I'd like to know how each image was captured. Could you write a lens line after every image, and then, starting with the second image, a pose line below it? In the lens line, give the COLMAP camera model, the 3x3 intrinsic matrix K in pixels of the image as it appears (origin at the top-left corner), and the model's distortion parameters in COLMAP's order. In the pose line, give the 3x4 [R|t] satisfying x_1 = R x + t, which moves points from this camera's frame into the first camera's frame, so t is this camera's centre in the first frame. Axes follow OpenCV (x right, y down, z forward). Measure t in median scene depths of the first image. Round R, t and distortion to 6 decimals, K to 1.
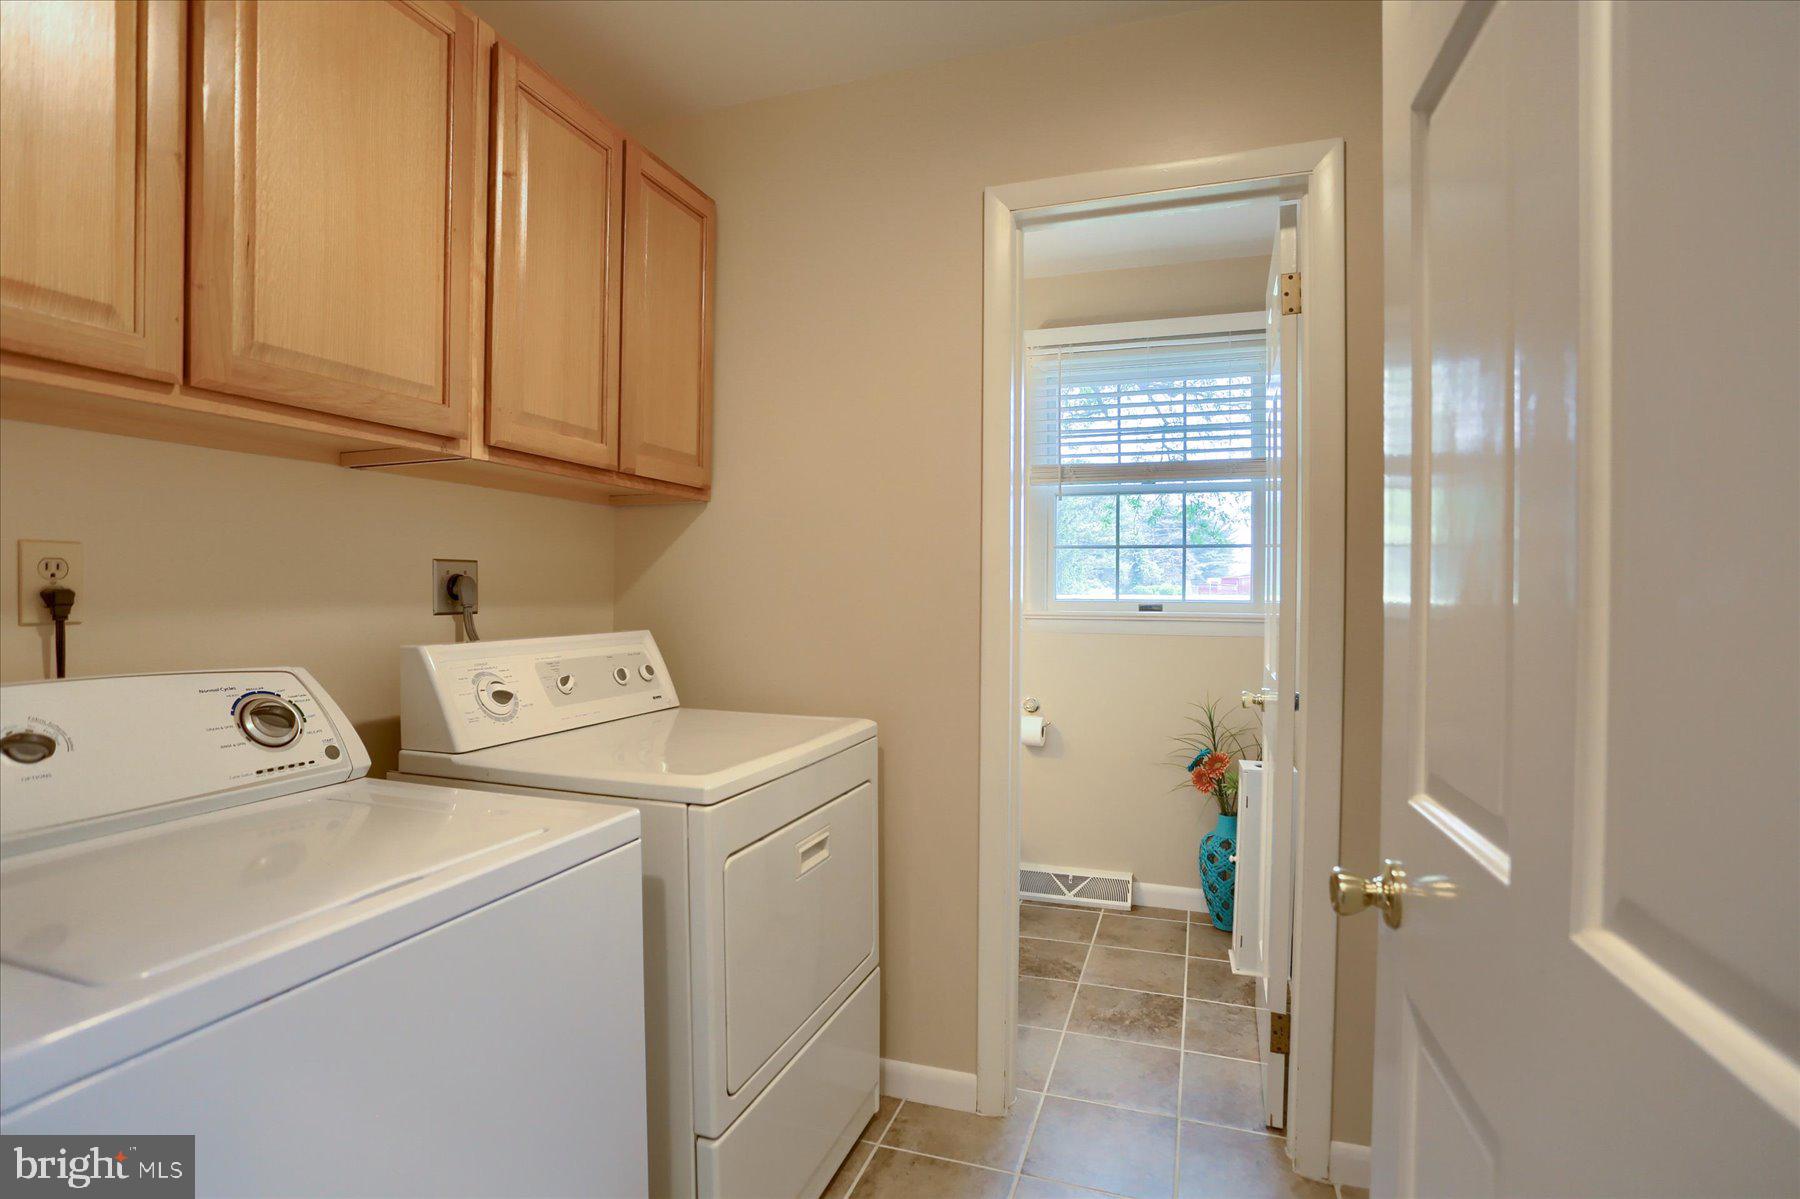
lens RADIAL K [[864.2, 0, 899.0], [0, 864.2, 598.1], [0, 0, 1]] dist [-0.004010, 0.000003]
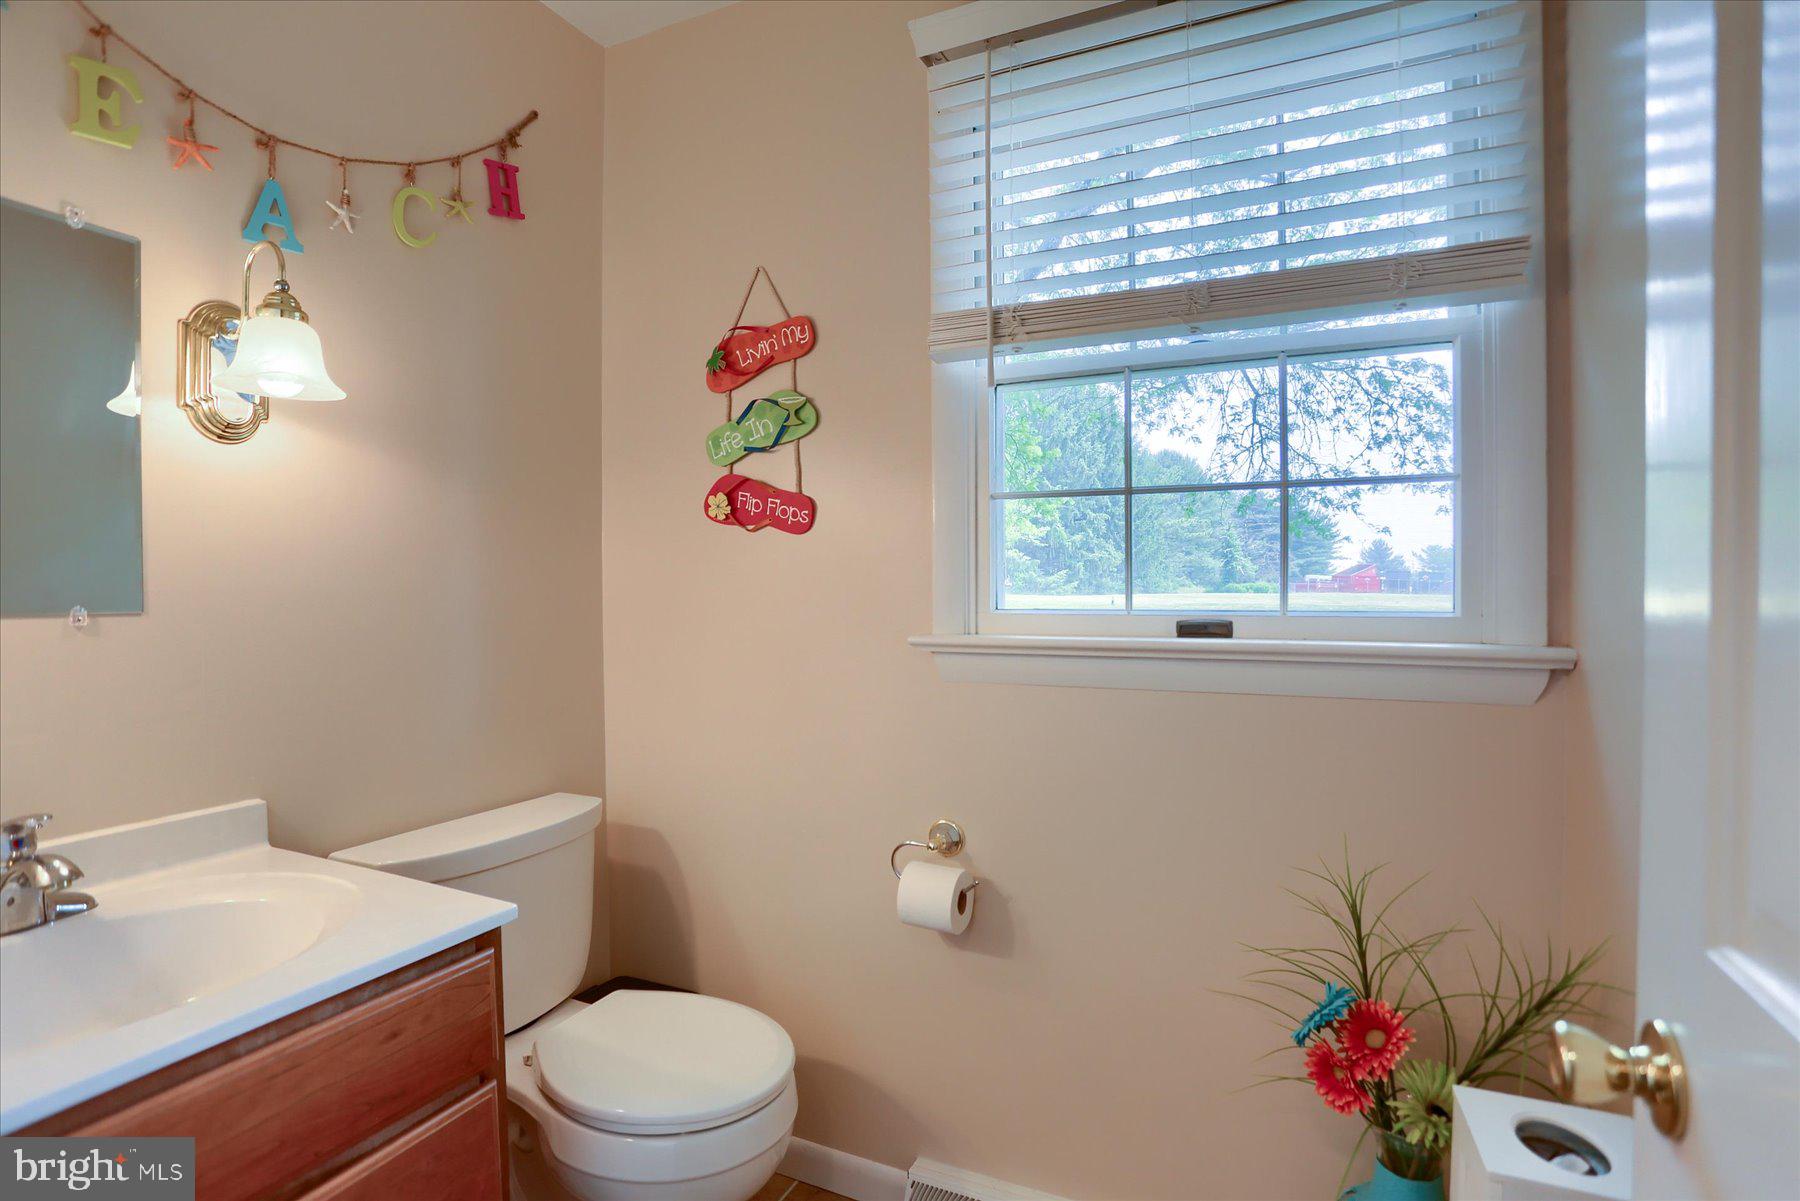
lens RADIAL K [[864.2, 0, 904.2], [0, 864.2, 601.8], [0, 0, 1]] dist [-0.004010, 0.000003]
pose [[0.995815, -0.003926, -0.091307, 0.180014], [0.004370, 0.999980, 0.004663, -0.005009], [0.091287, -0.005043, 0.995812, 0.551673]]
